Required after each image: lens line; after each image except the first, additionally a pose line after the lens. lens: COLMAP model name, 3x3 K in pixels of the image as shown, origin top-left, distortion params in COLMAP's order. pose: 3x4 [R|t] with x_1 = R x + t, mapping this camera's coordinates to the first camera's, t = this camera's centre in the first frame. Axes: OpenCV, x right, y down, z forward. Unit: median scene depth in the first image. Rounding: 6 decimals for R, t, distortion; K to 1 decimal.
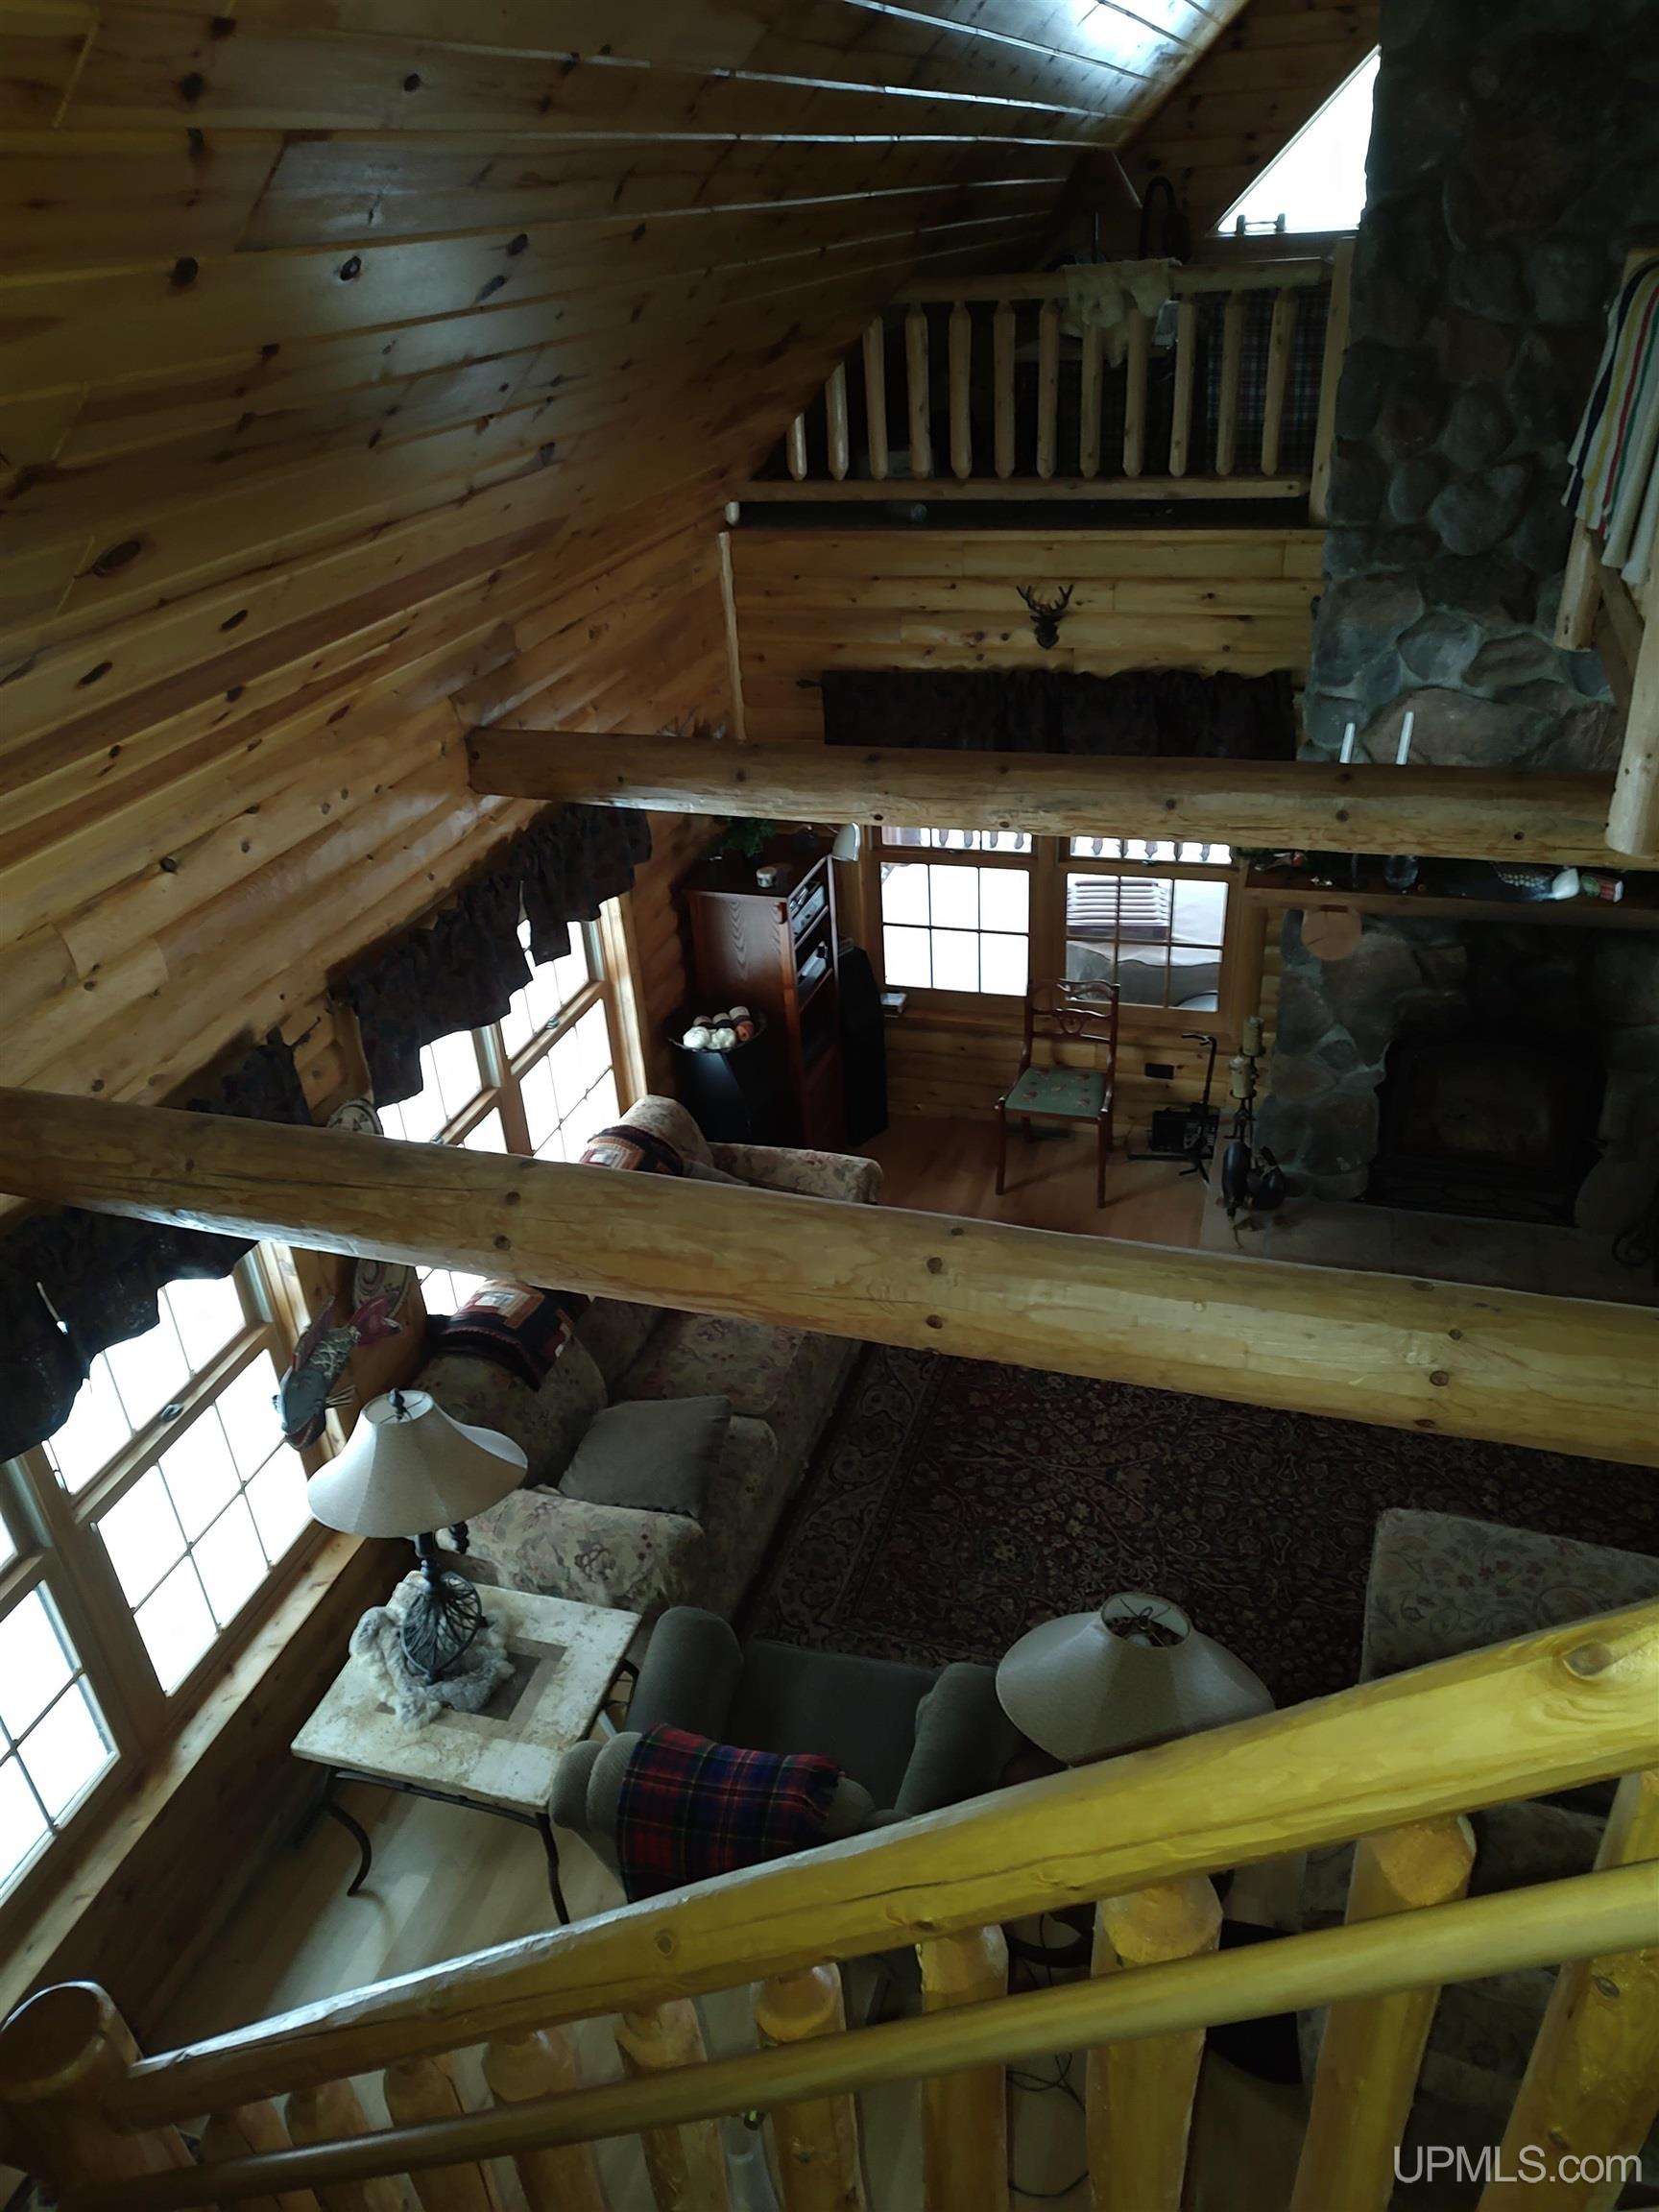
lens RADIAL K [[1568.7, 0, 826.9], [0, 1568.7, 1141.9], [0, 0, 1]] dist [0.019495, -0.015747]
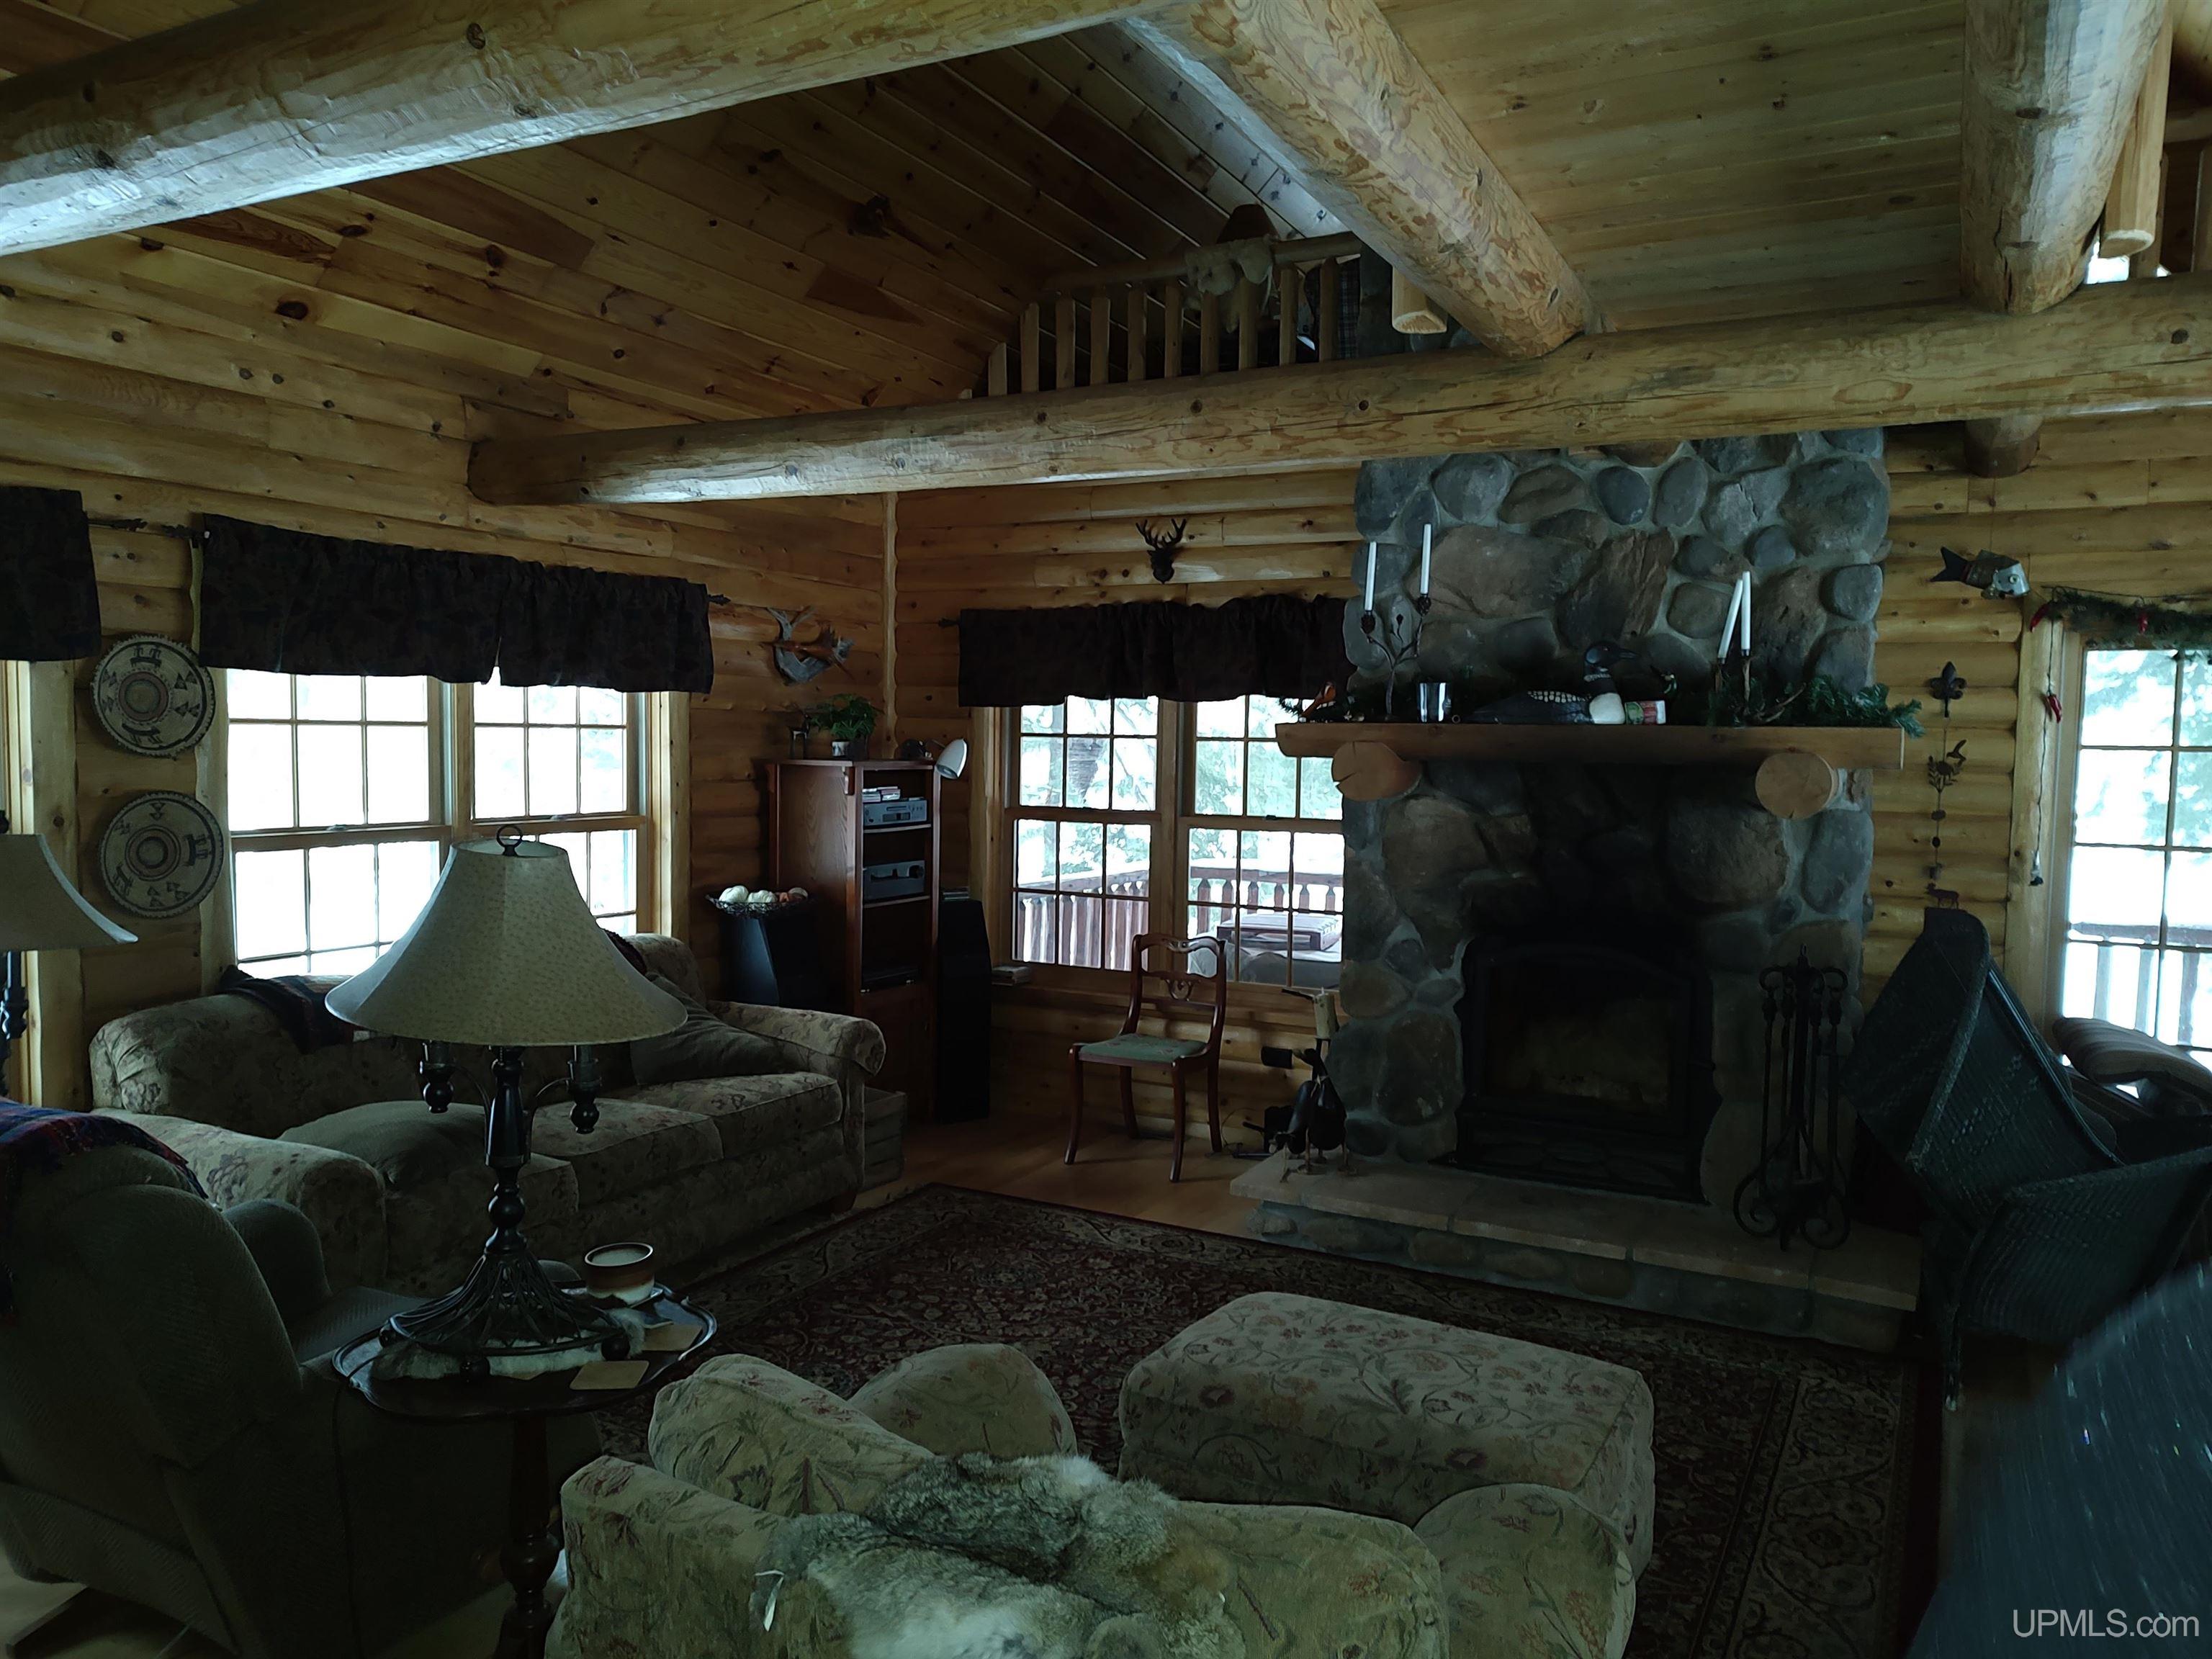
lens RADIAL K [[1568.7, 0, 1105.9], [0, 1568.7, 833.7], [0, 0, 1]] dist [0.019495, -0.015747]
pose [[0.981325, 0.091564, -0.169167, 0.316081], [-0.158256, 0.884225, -0.439434, 0.302328], [0.109345, 0.457999, 0.882202, 0.198303]]
